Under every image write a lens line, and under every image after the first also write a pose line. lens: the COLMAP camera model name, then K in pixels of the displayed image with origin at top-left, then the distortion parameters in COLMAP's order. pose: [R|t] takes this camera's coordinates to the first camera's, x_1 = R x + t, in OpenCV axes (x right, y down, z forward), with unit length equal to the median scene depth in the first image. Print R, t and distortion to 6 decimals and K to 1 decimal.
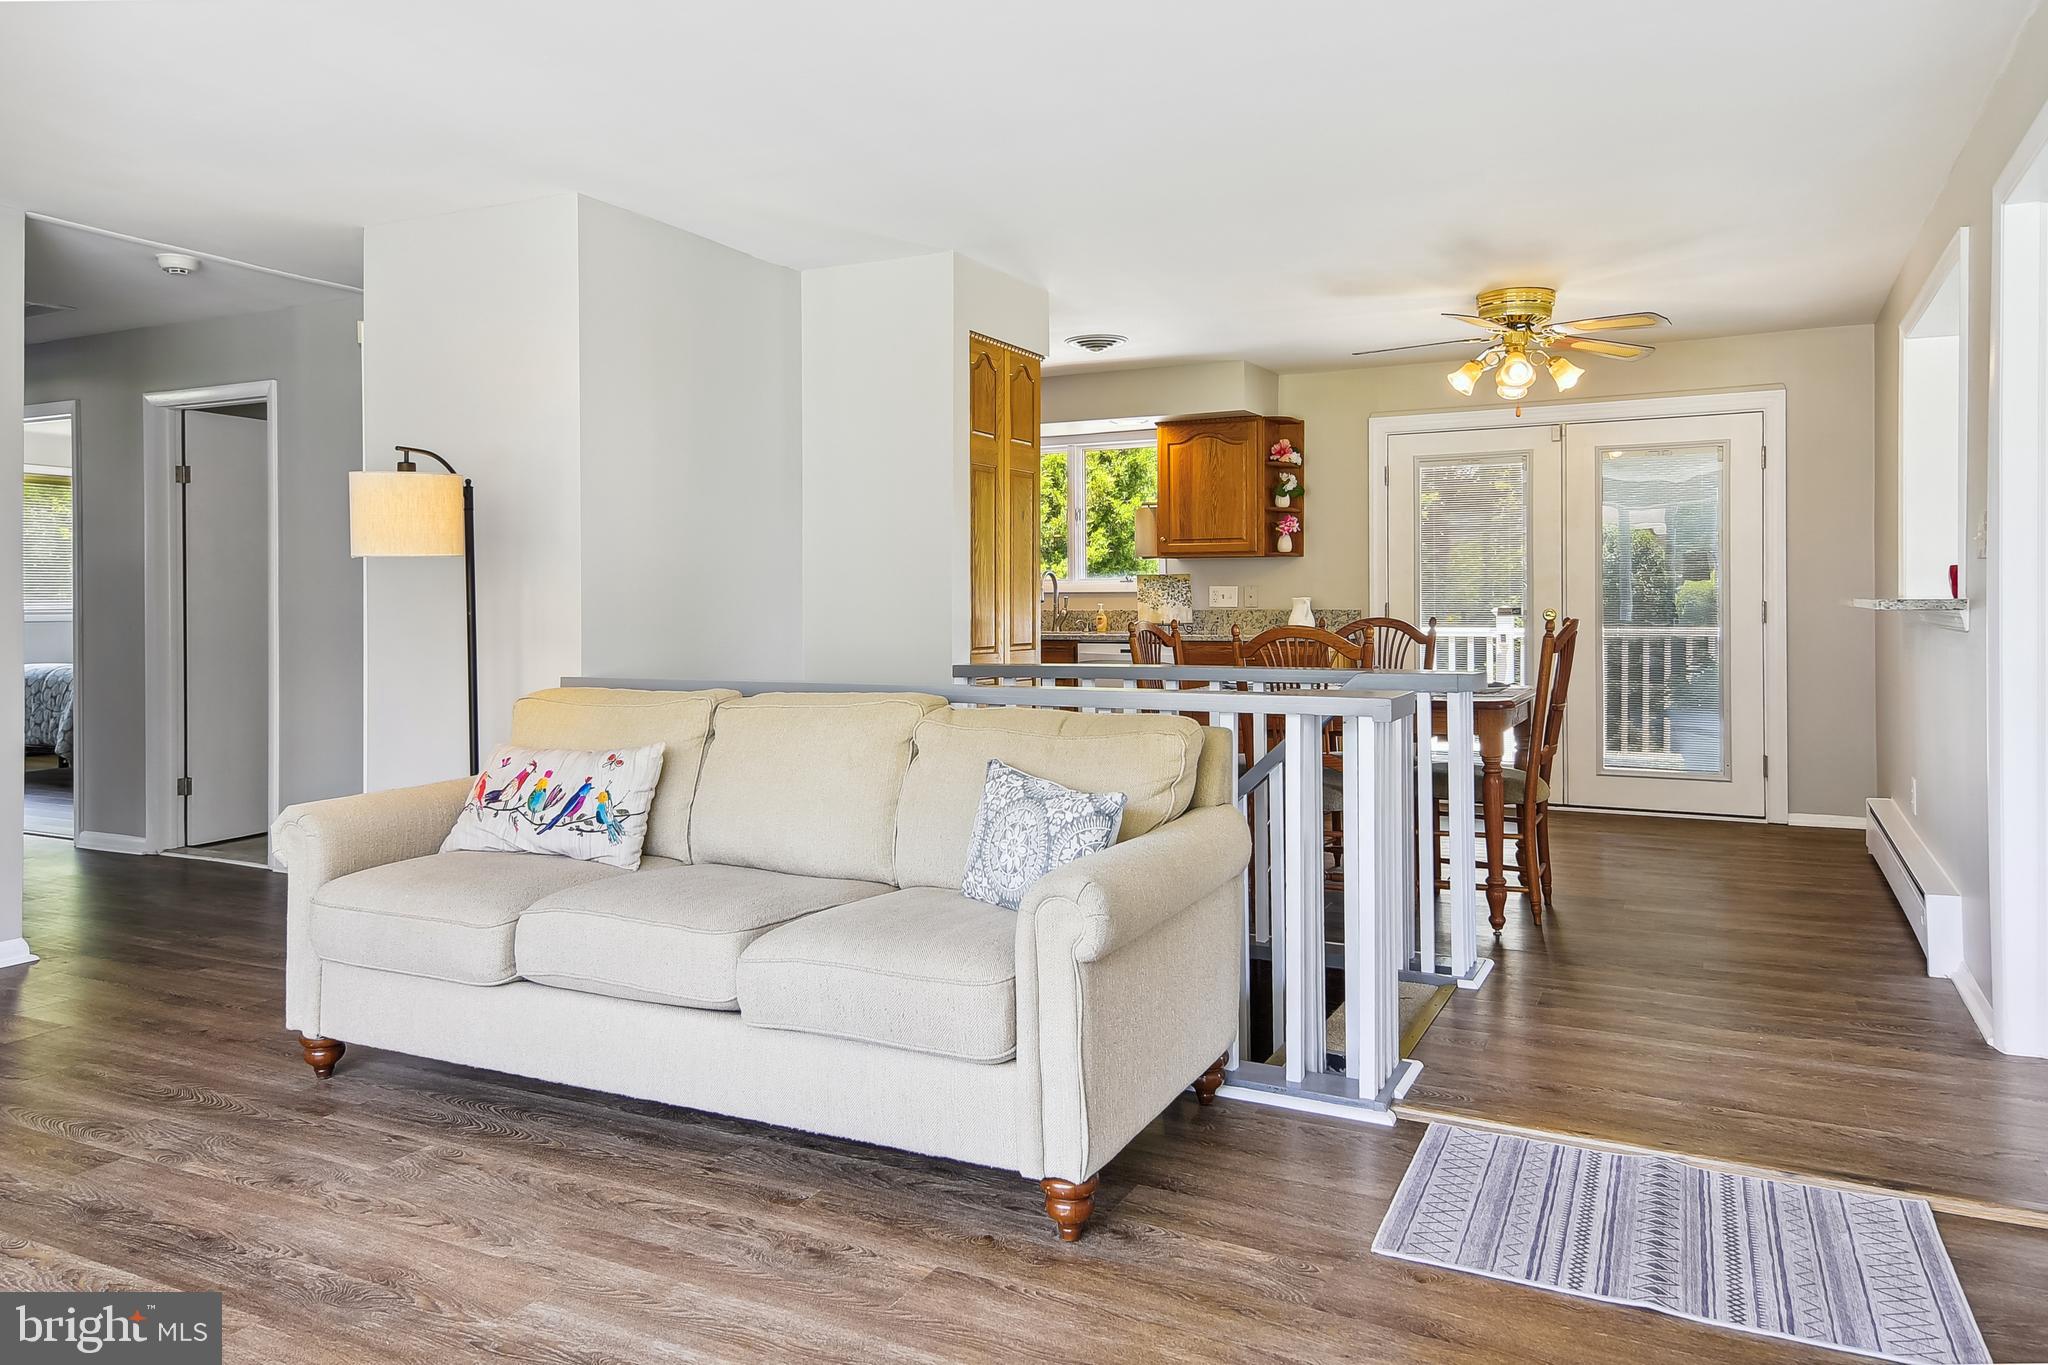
lens RADIAL K [[1369.6, 0, 1031.4], [0, 1369.6, 596.7], [0, 0, 1]] dist [0.046566, -0.015643]
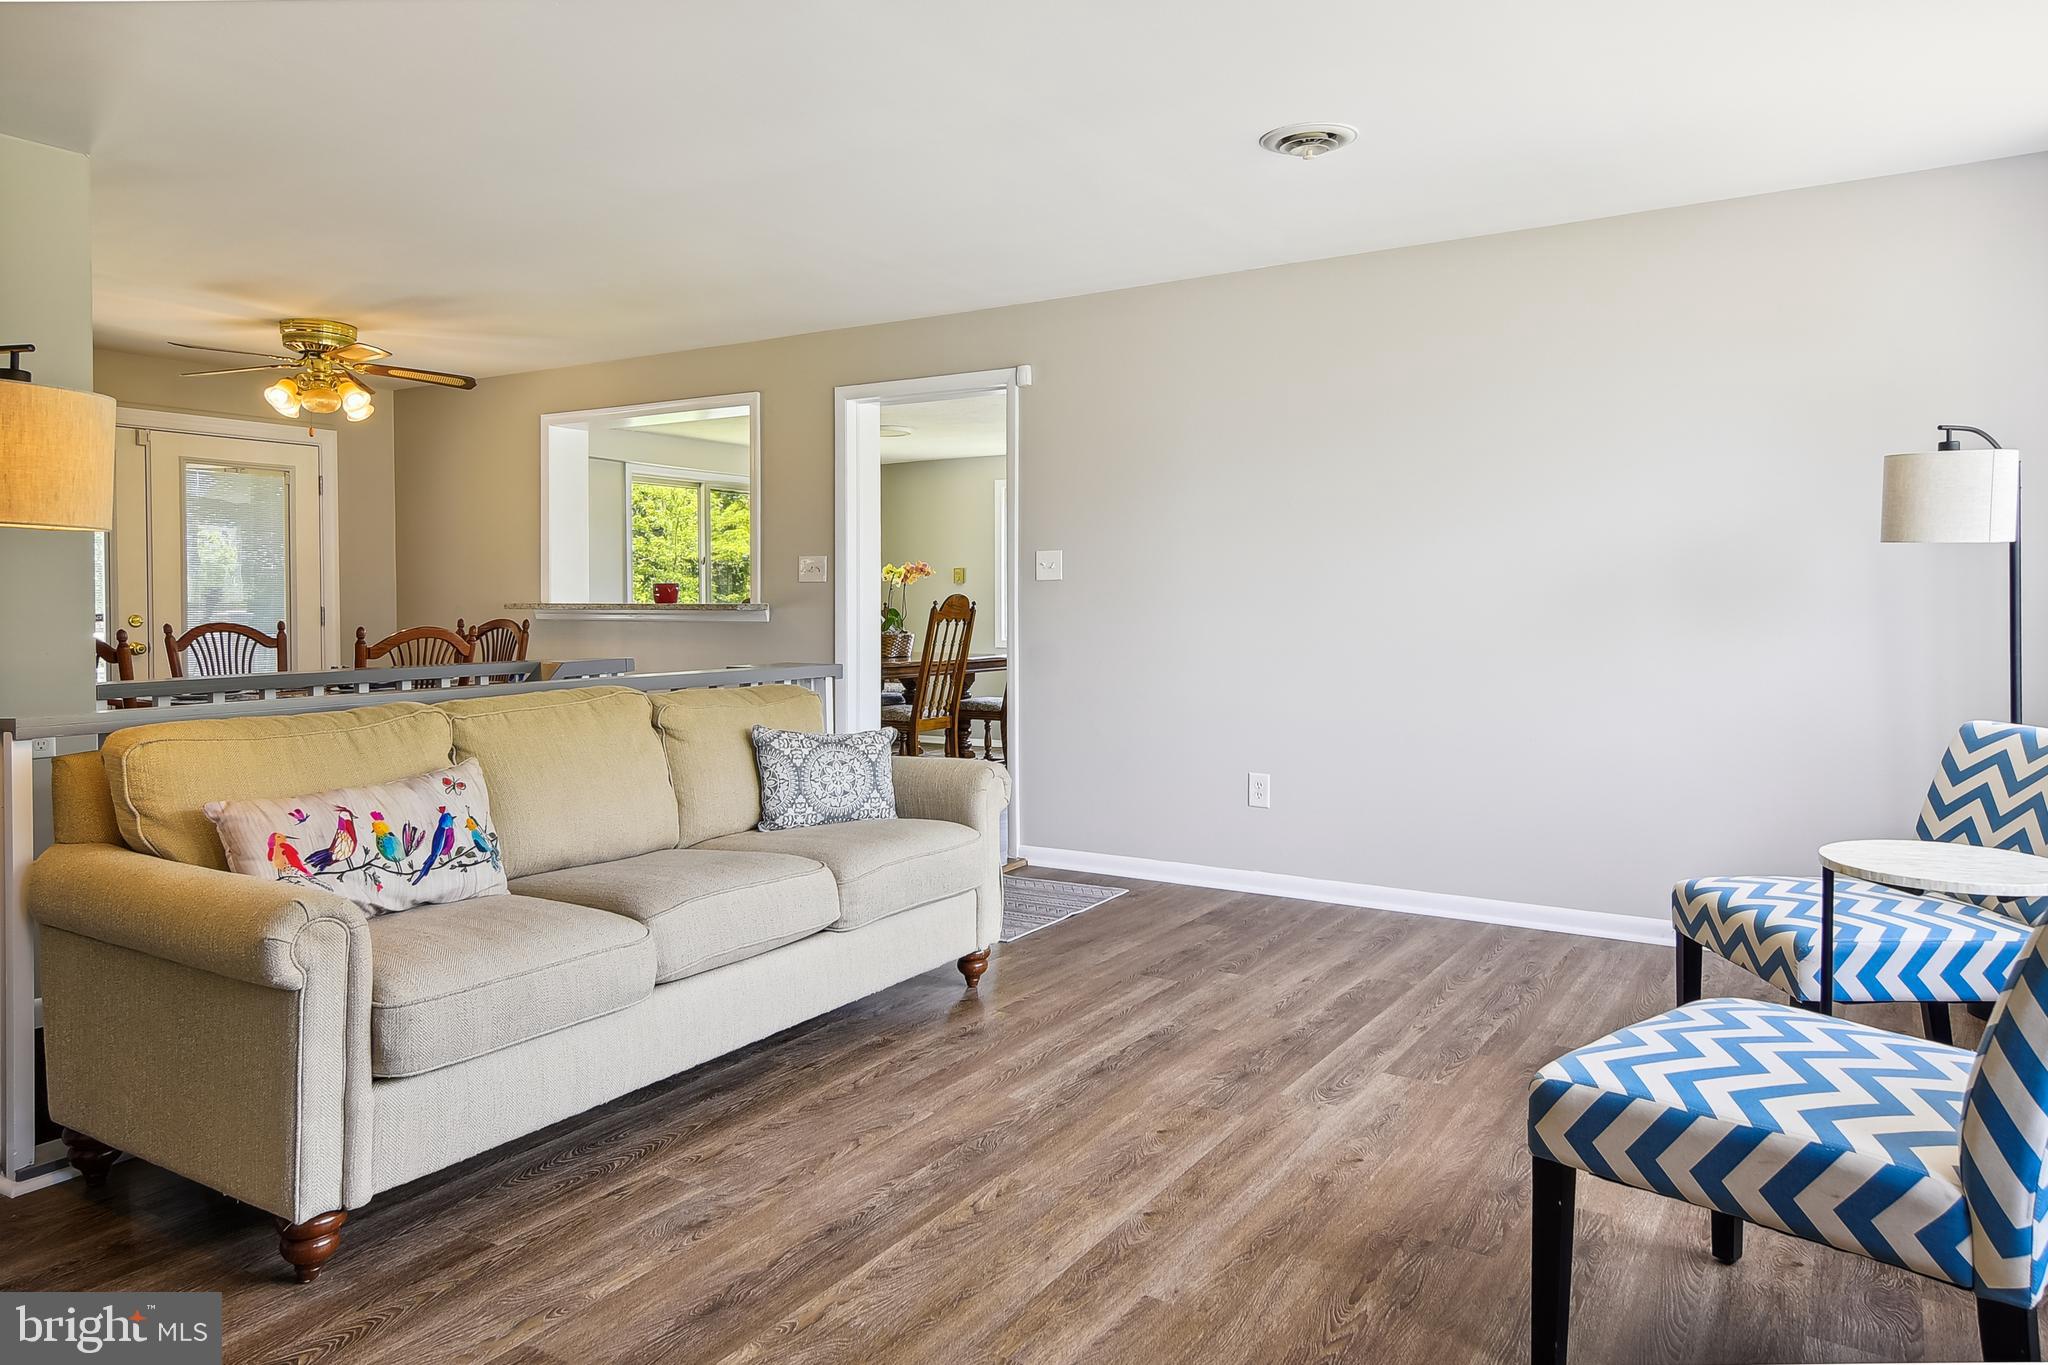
lens RADIAL K [[1369.6, 0, 1031.4], [0, 1369.6, 596.7], [0, 0, 1]] dist [0.046566, -0.015643]
pose [[0.085234, 0.007754, 0.996331, -1.379675], [0.000010, 0.999970, -0.007783, 0.008146], [-0.996361, 0.000673, 0.085232, 0.673675]]
